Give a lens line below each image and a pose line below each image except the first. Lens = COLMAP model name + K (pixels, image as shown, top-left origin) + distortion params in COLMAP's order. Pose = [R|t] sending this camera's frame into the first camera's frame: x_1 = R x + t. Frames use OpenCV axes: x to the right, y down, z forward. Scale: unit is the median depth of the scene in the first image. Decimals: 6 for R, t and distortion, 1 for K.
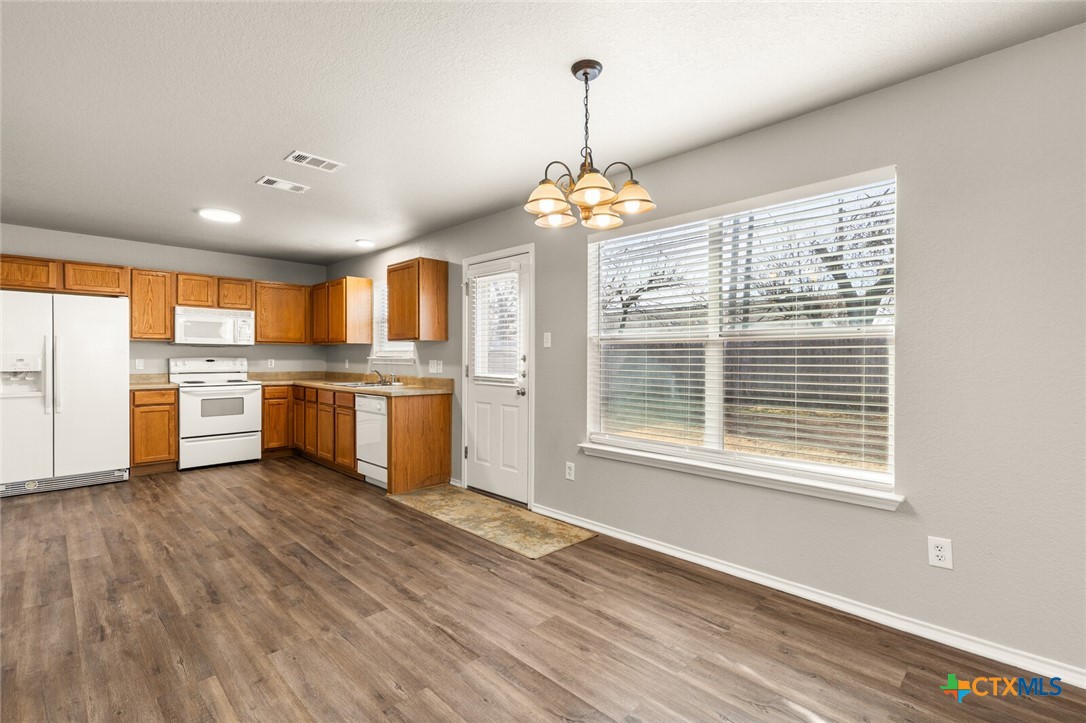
lens RADIAL K [[503.5, 0, 536.3], [0, 503.5, 358.0], [0, 0, 1]] dist [0.012379, -0.000629]
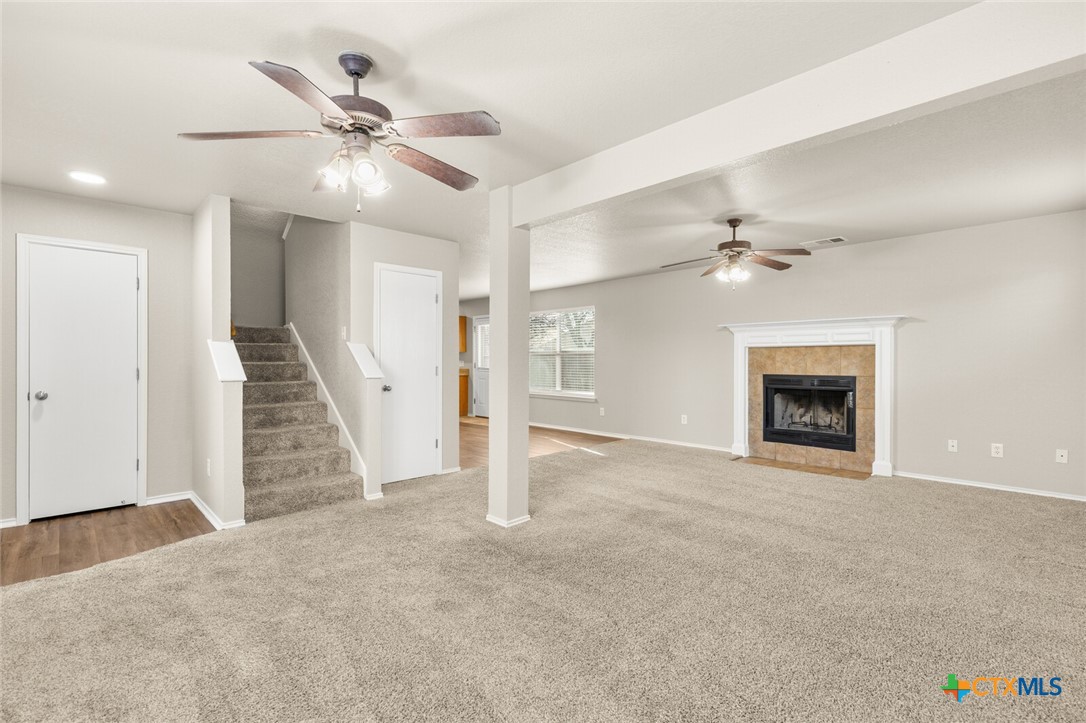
lens RADIAL K [[503.5, 0, 548.2], [0, 503.5, 361.7], [0, 0, 1]] dist [0.012379, -0.000629]
pose [[0.999998, -0.001608, 0.000755, 0.256493], [0.001605, 0.999995, 0.002809, 0.004055], [-0.000759, -0.002808, 0.999996, -1.705585]]
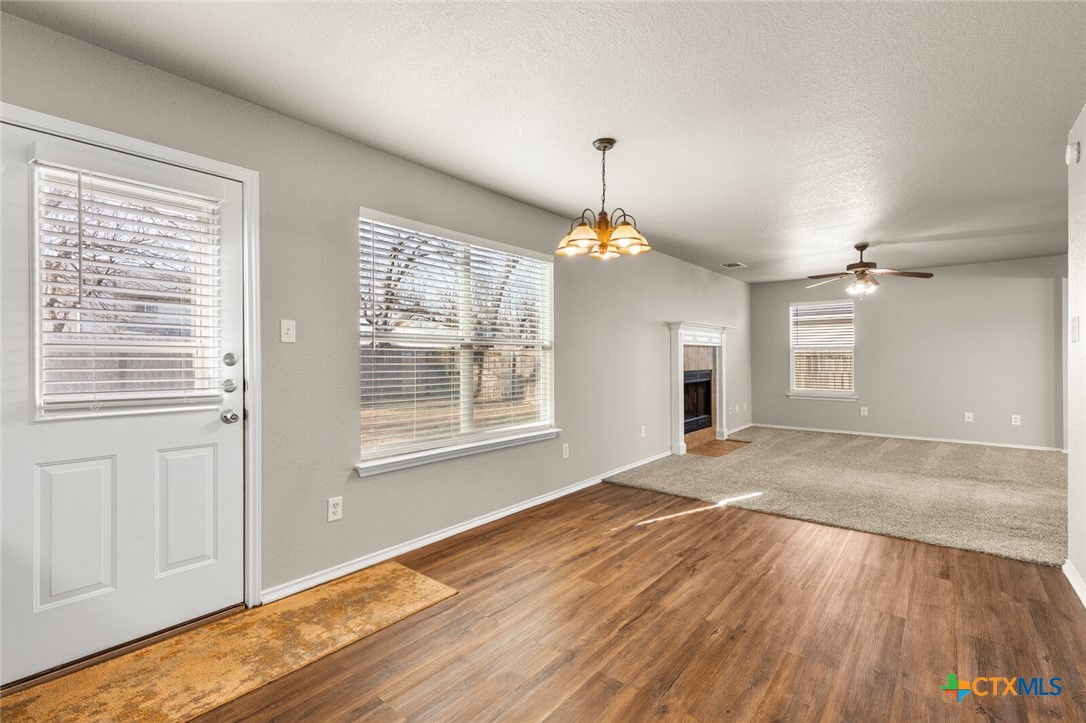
lens RADIAL K [[503.5, 0, 537.4], [0, 503.5, 358.9], [0, 0, 1]] dist [0.012379, -0.000629]
pose [[-0.118289, -0.004685, 0.992968, -0.785318], [0.000284, 0.999989, 0.004752, -0.002351], [-0.992979, 0.000844, -0.118286, 0.868381]]
